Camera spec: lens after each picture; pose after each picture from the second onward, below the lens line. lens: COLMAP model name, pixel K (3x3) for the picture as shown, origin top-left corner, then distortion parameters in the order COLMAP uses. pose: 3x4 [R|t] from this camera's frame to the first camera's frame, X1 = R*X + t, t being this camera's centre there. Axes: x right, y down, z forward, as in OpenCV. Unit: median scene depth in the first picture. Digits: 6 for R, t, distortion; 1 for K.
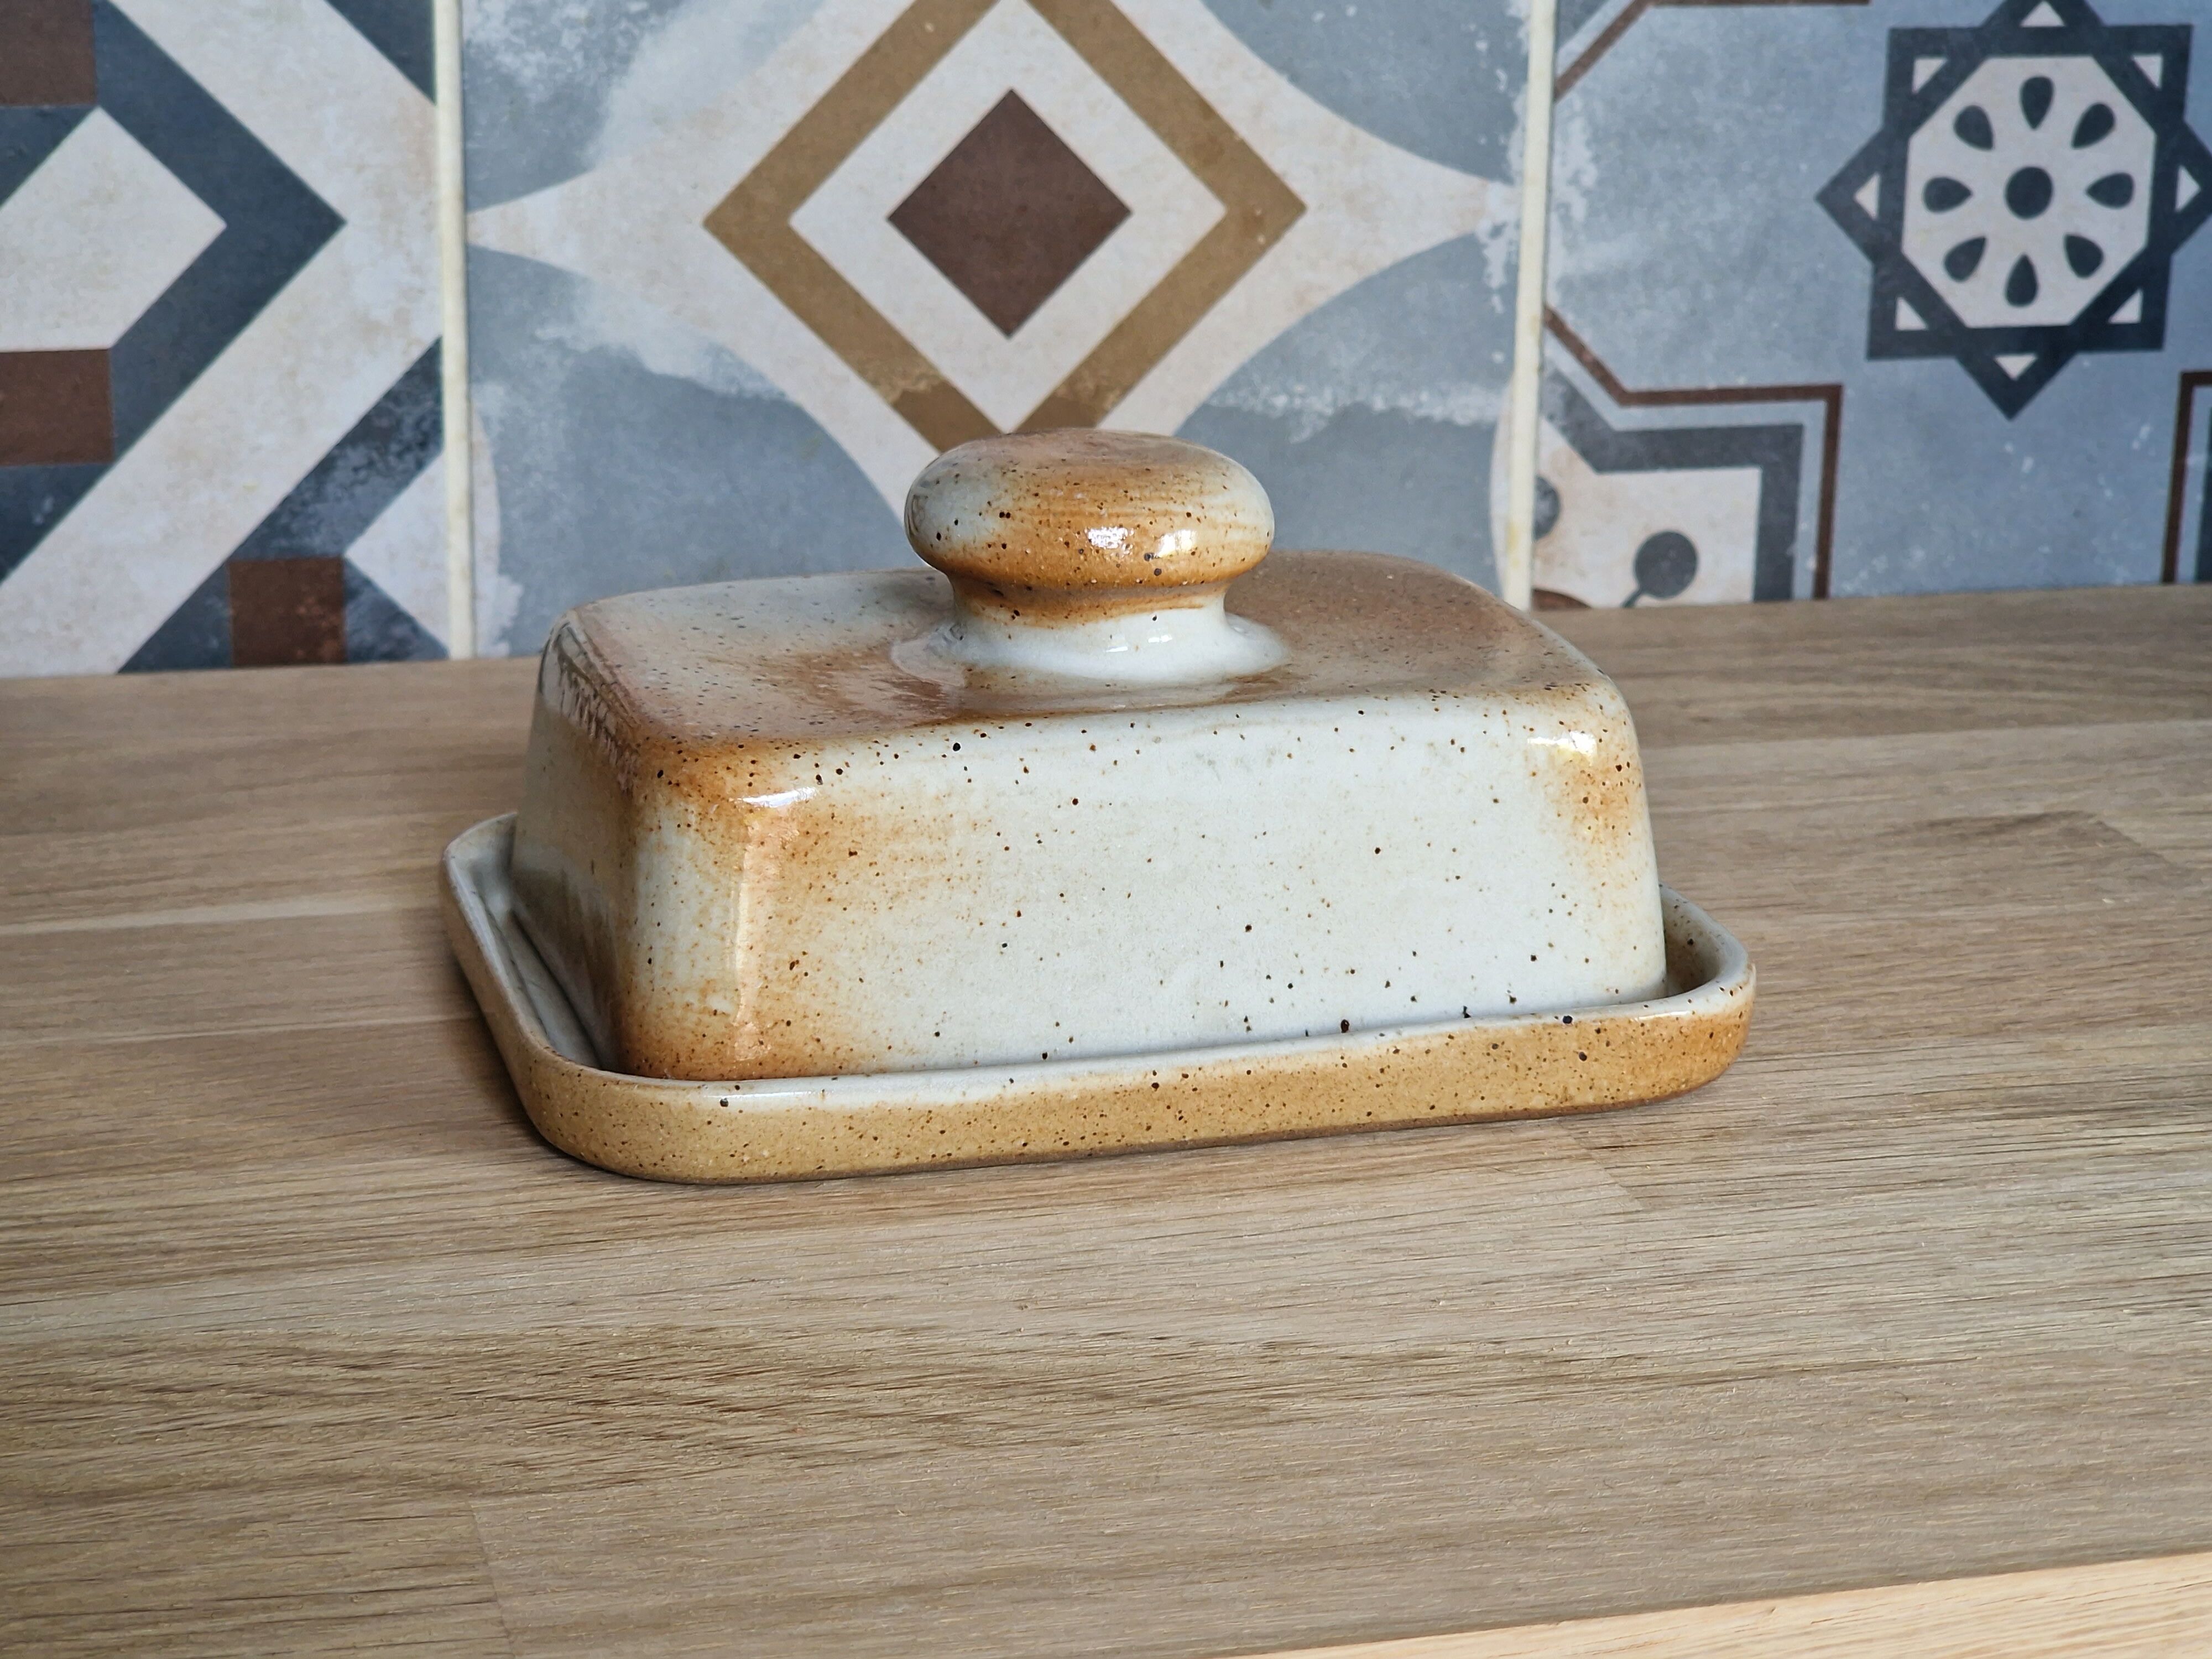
lens RADIAL K [[4420.2, 0, 1122.9], [0, 4420.2, 835.6], [0, 0, 1]] dist [-0.006218, 0.000000]
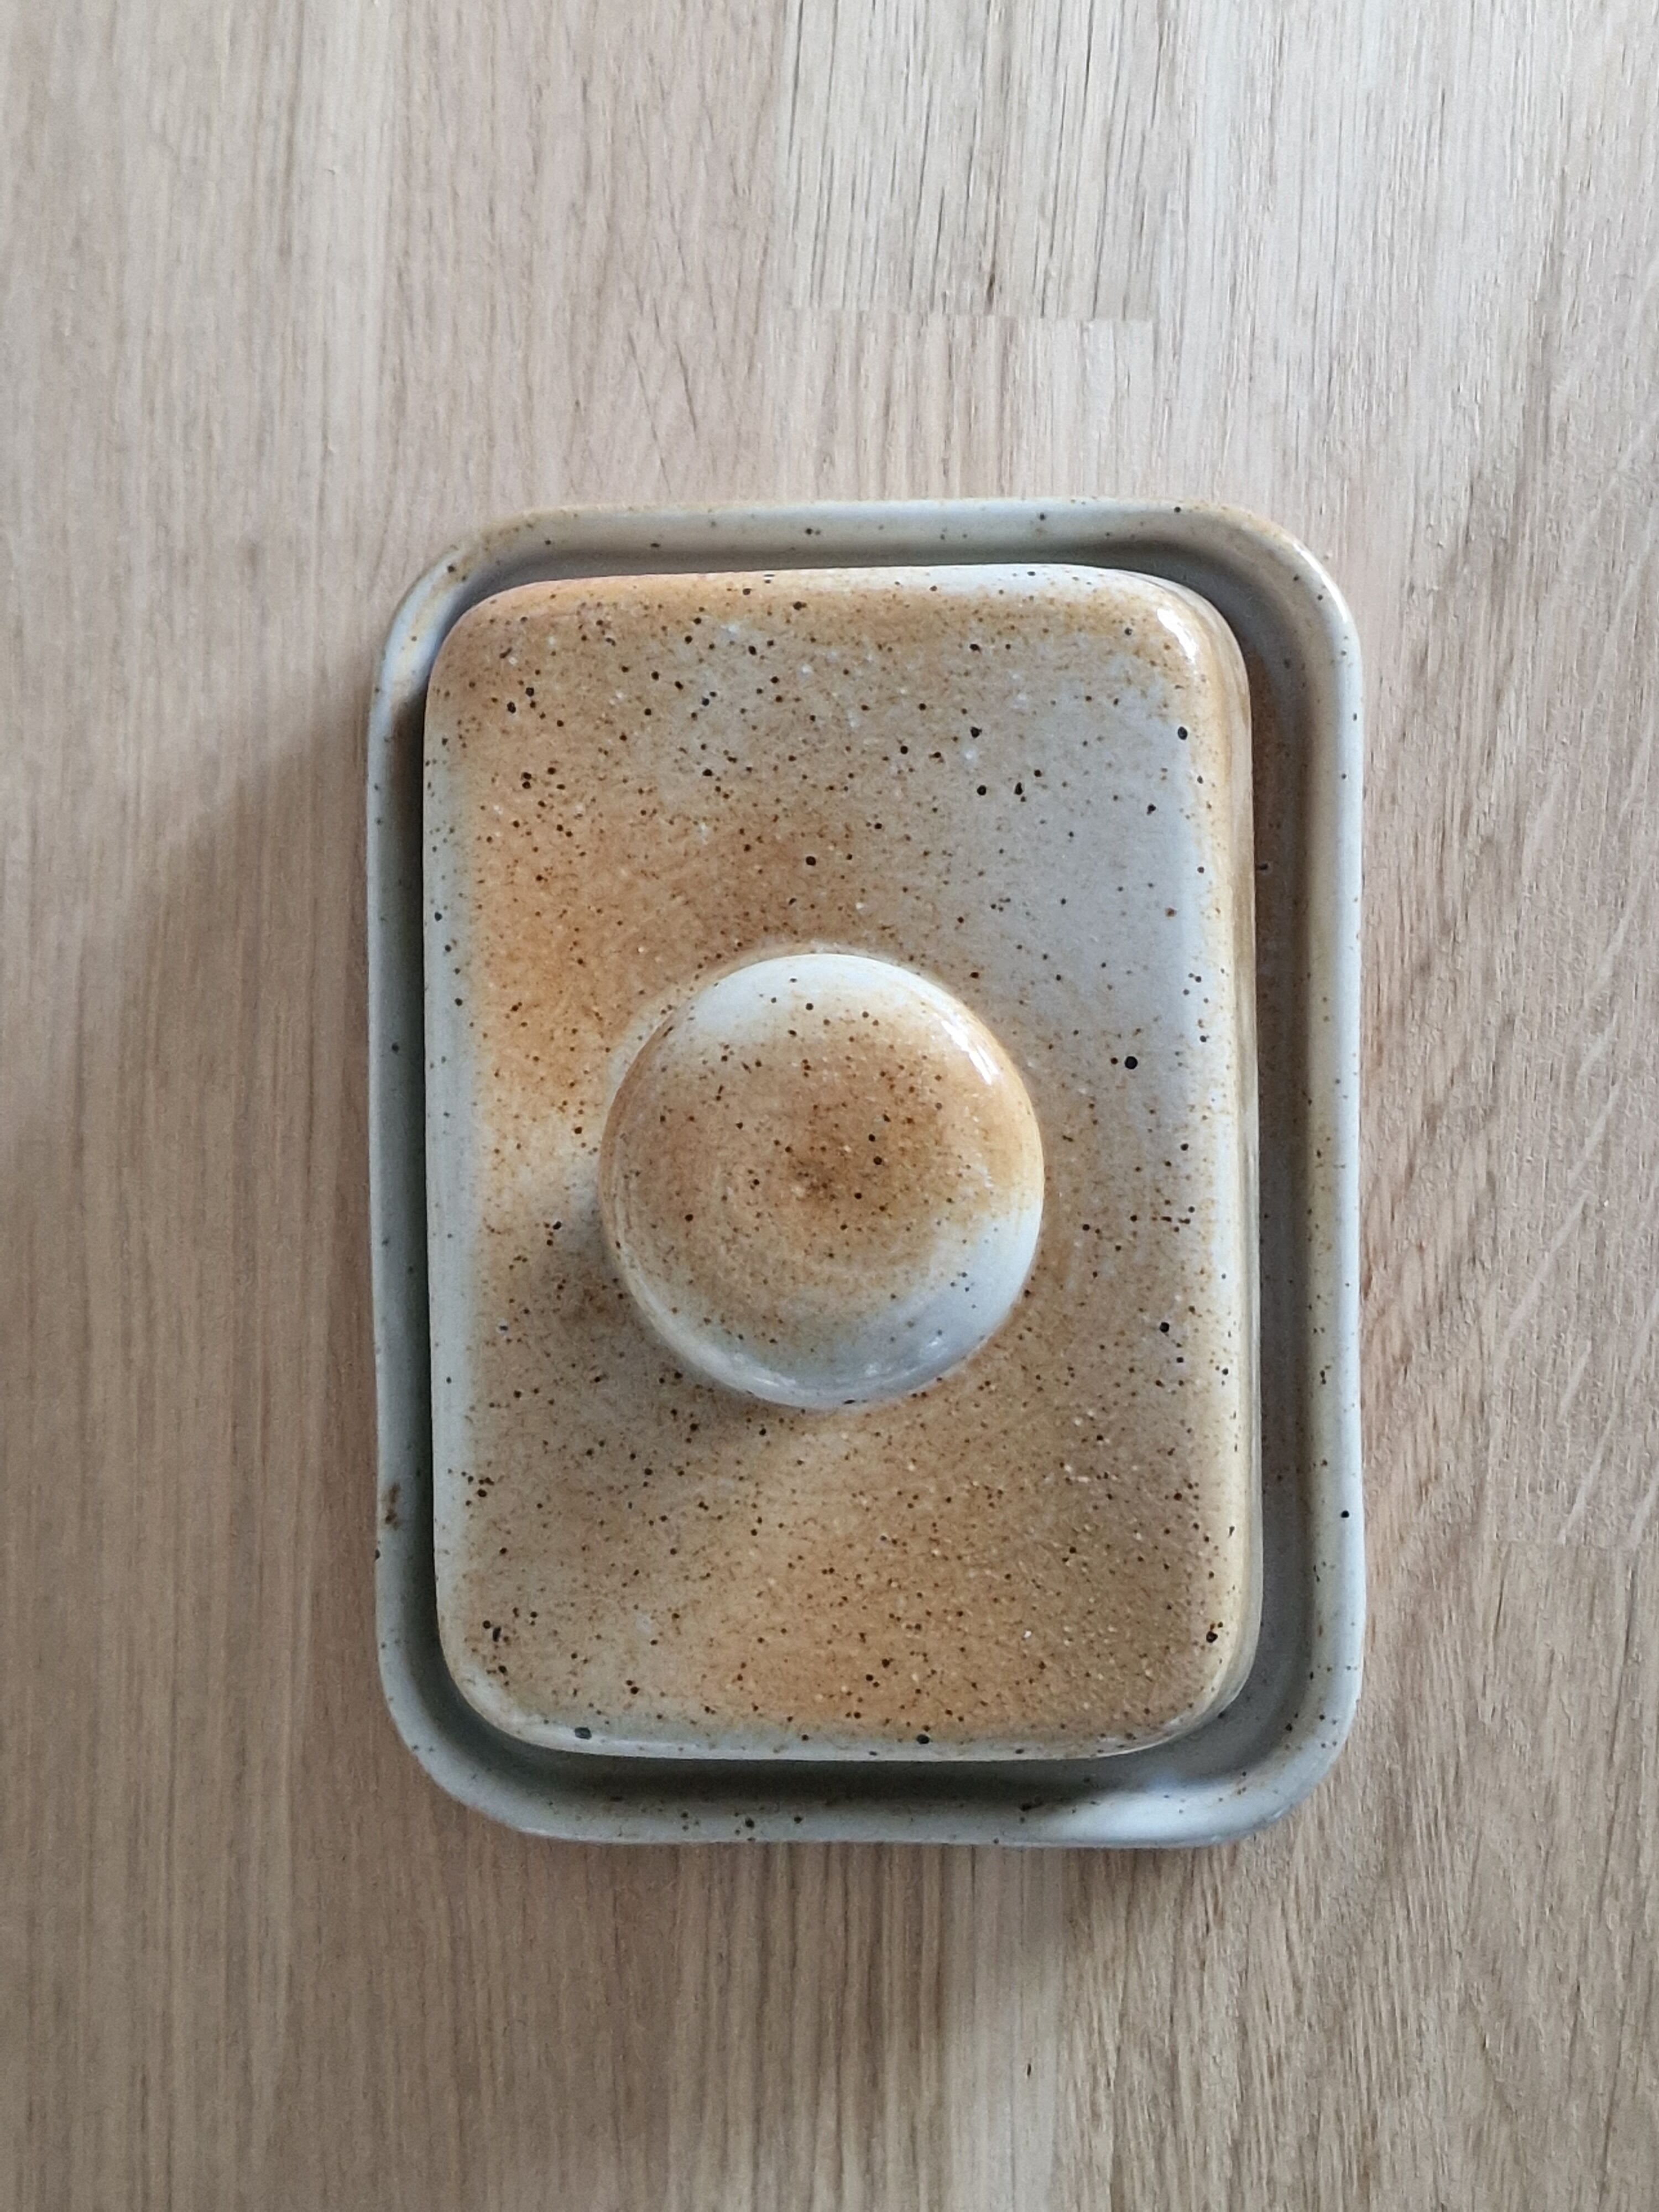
lens RADIAL K [[1480.7, 0, 830.0], [0, 1480.7, 1106.5], [0, 0, 1]] dist [0.018812, -0.005519]
pose [[0.314853, -0.948454, -0.036087, -0.045772], [0.311654, 0.067395, 0.947802, -0.178337], [-0.896515, -0.309665, 0.316810, 0.636039]]
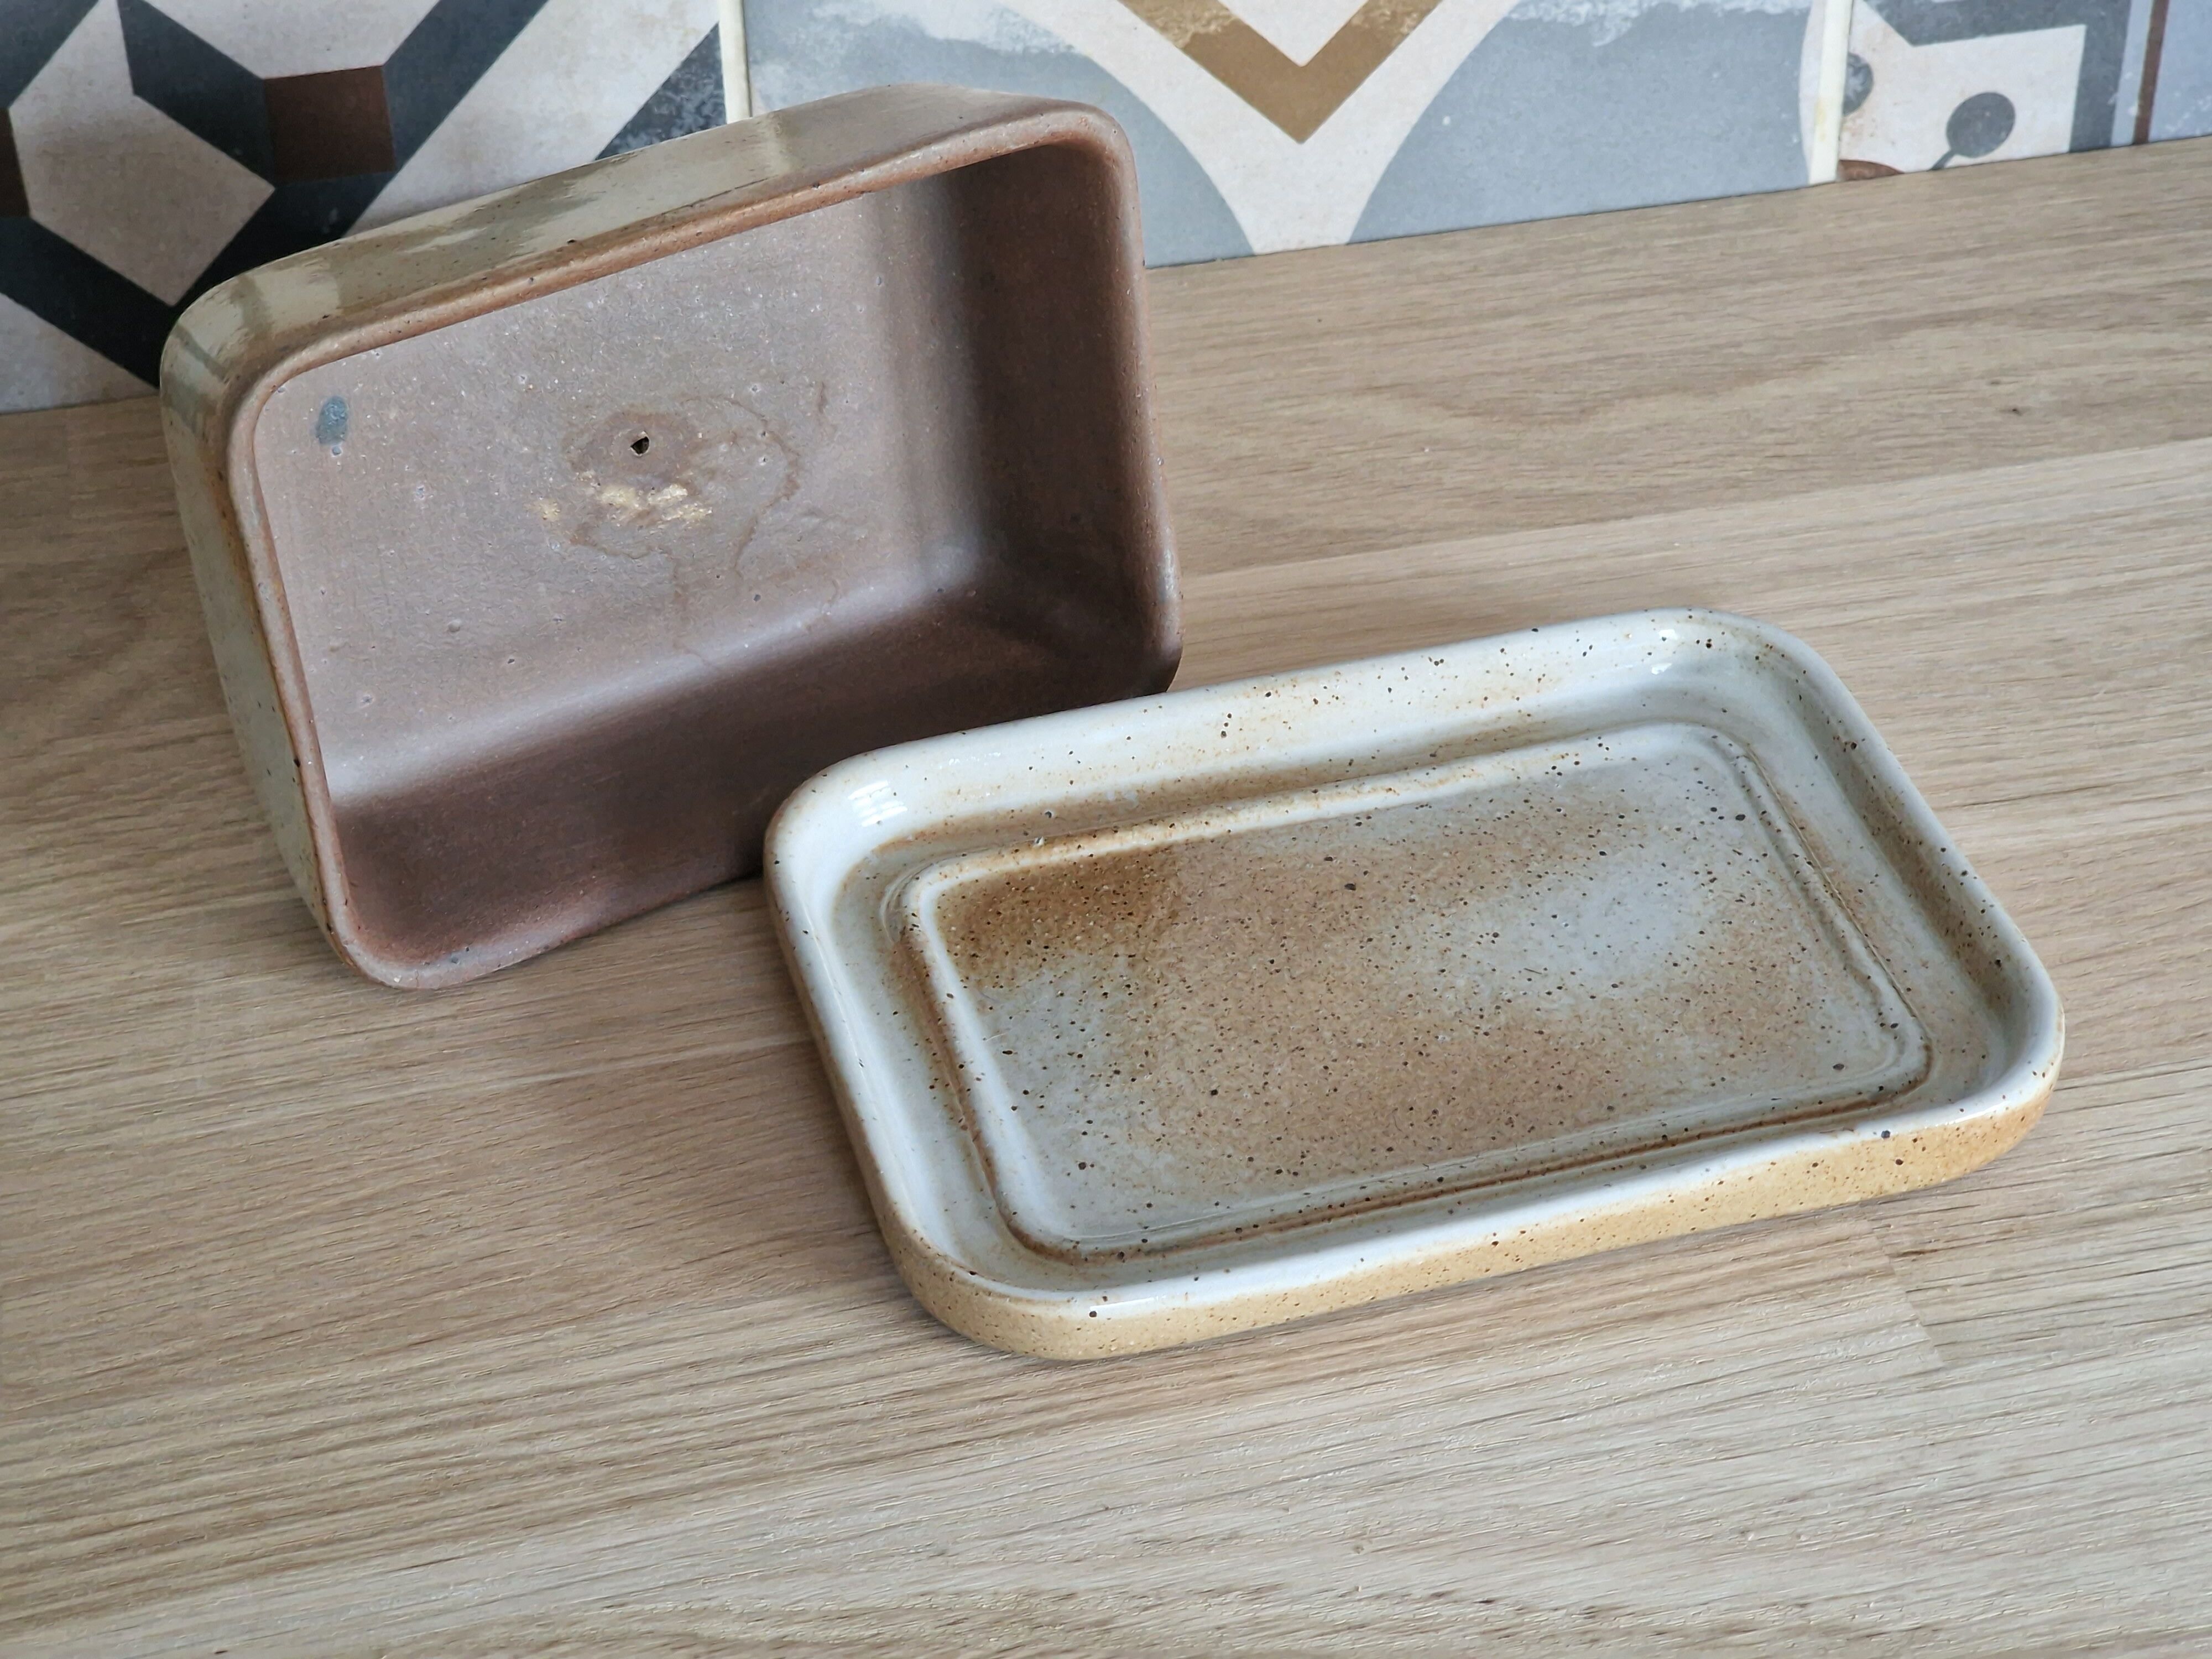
lens RADIAL K [[4420.2, 0, 1089.2], [0, 4420.2, 823.5], [0, 0, 1]] dist [-0.006218, 0.000000]
pose [[0.998294, -0.001126, -0.058370, -0.016648], [0.022086, 0.932798, 0.359723, -0.295632], [0.054043, -0.360399, 0.931232, 0.038980]]
